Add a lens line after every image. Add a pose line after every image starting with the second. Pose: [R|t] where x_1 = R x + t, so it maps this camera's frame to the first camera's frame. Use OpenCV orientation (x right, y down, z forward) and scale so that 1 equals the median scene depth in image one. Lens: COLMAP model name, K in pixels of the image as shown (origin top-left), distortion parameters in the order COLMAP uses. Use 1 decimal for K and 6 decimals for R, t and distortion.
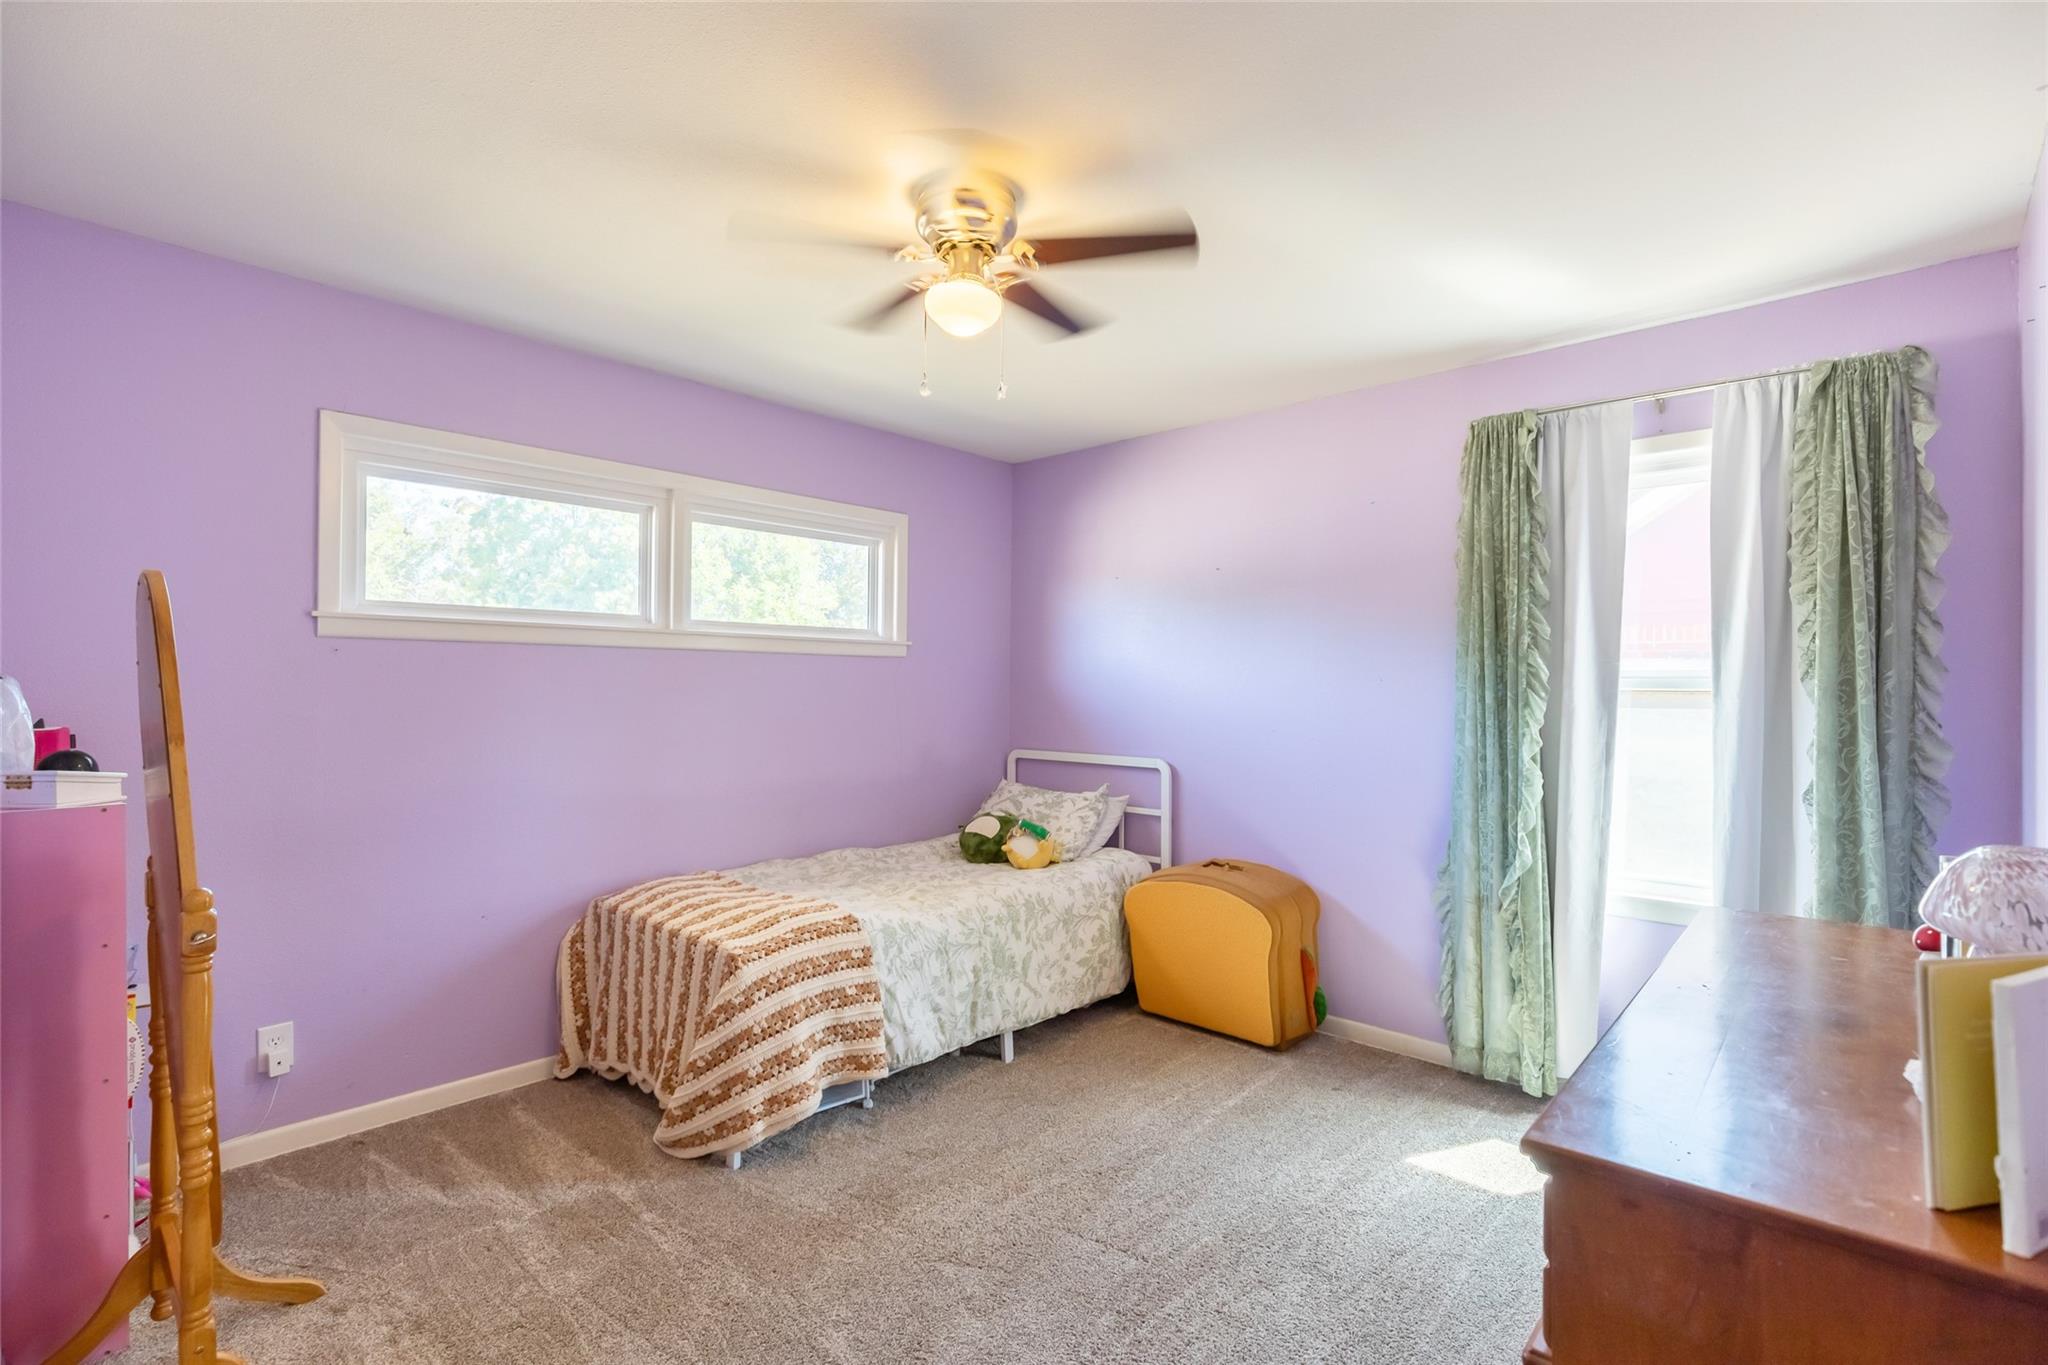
lens RADIAL K [[972.9, 0, 1024.0], [0, 972.9, 682.5], [0, 0, 1]] dist [0.001752, -0.001086]
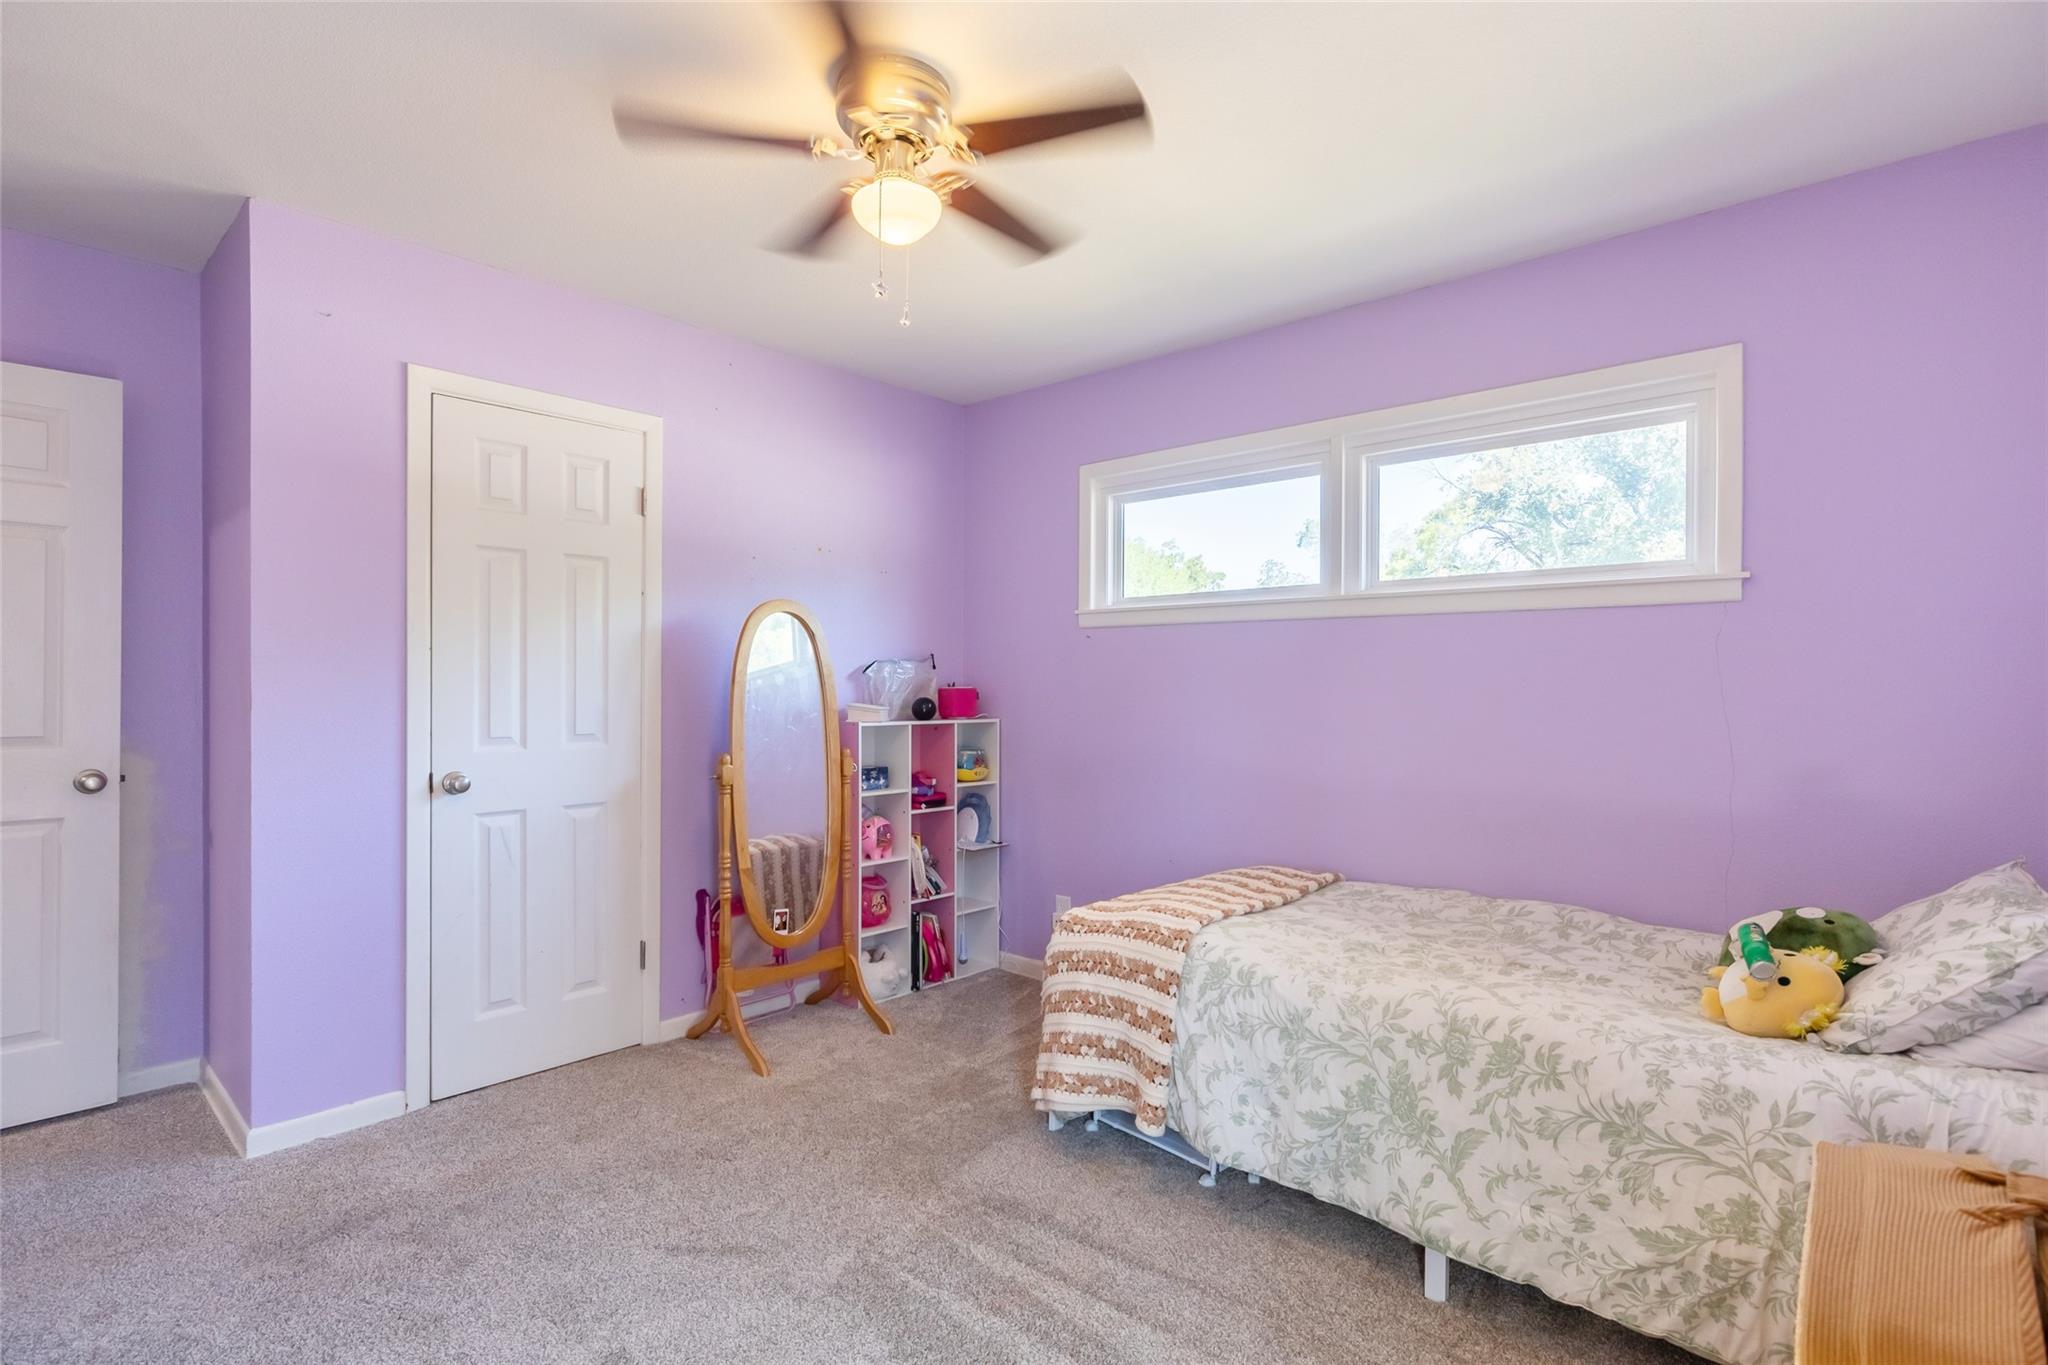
lens RADIAL K [[972.9, 0, 1024.0], [0, 972.9, 682.5], [0, 0, 1]] dist [0.001752, -0.001086]
pose [[-0.003379, -0.004036, -0.999986, 0.556334], [-0.002504, 0.999989, -0.004028, 0.031053], [0.999991, 0.002491, -0.003389, 0.758302]]
